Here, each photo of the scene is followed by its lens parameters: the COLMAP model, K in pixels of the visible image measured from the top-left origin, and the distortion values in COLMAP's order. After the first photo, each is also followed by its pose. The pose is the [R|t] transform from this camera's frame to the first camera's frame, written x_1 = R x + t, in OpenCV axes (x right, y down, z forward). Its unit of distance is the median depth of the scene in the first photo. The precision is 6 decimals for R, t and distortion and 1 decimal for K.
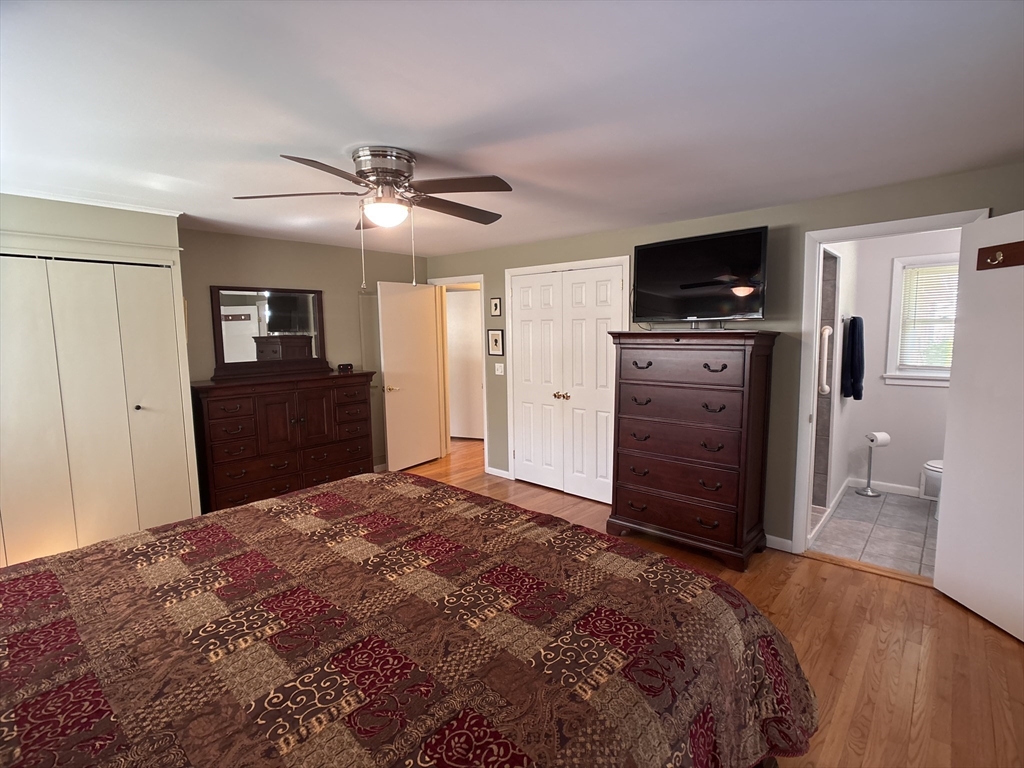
lens RADIAL K [[498.8, 0, 514.9], [0, 498.8, 380.4], [0, 0, 1]] dist [-0.010733, -0.000430]
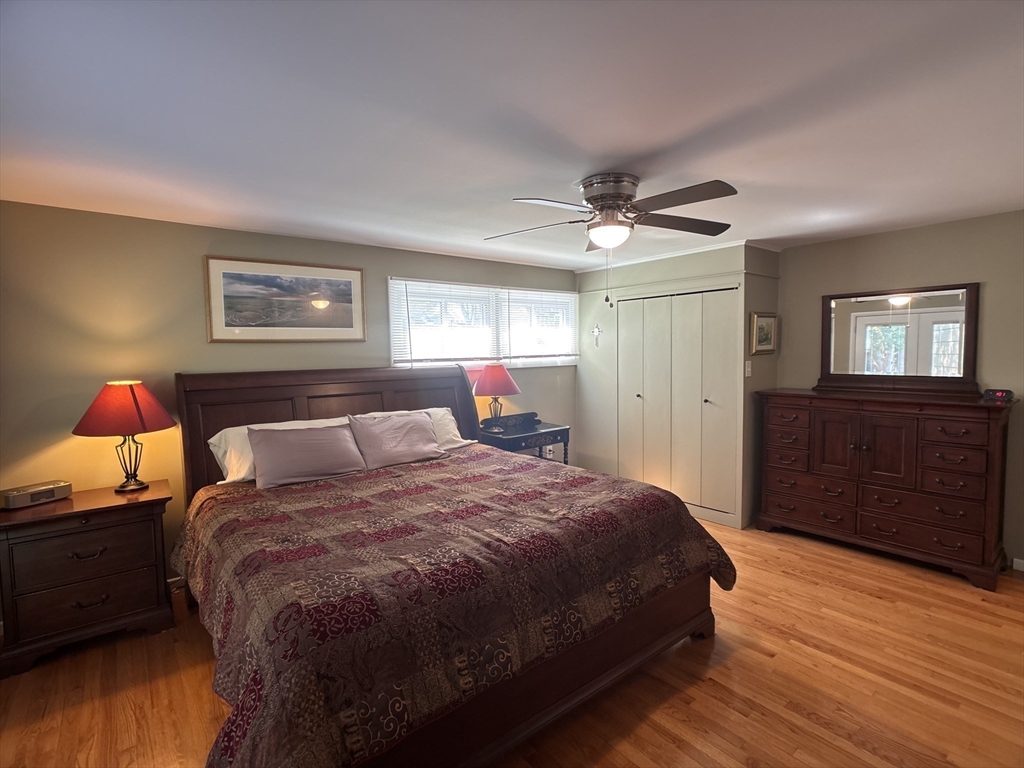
lens RADIAL K [[498.8, 0, 529.4], [0, 498.8, 385.4], [0, 0, 1]] dist [-0.010733, -0.000430]
pose [[-0.141250, 0.089603, -0.985911, 0.906552], [-0.084958, 0.991124, 0.102248, -0.121961], [0.986322, 0.098204, -0.132384, 1.089640]]
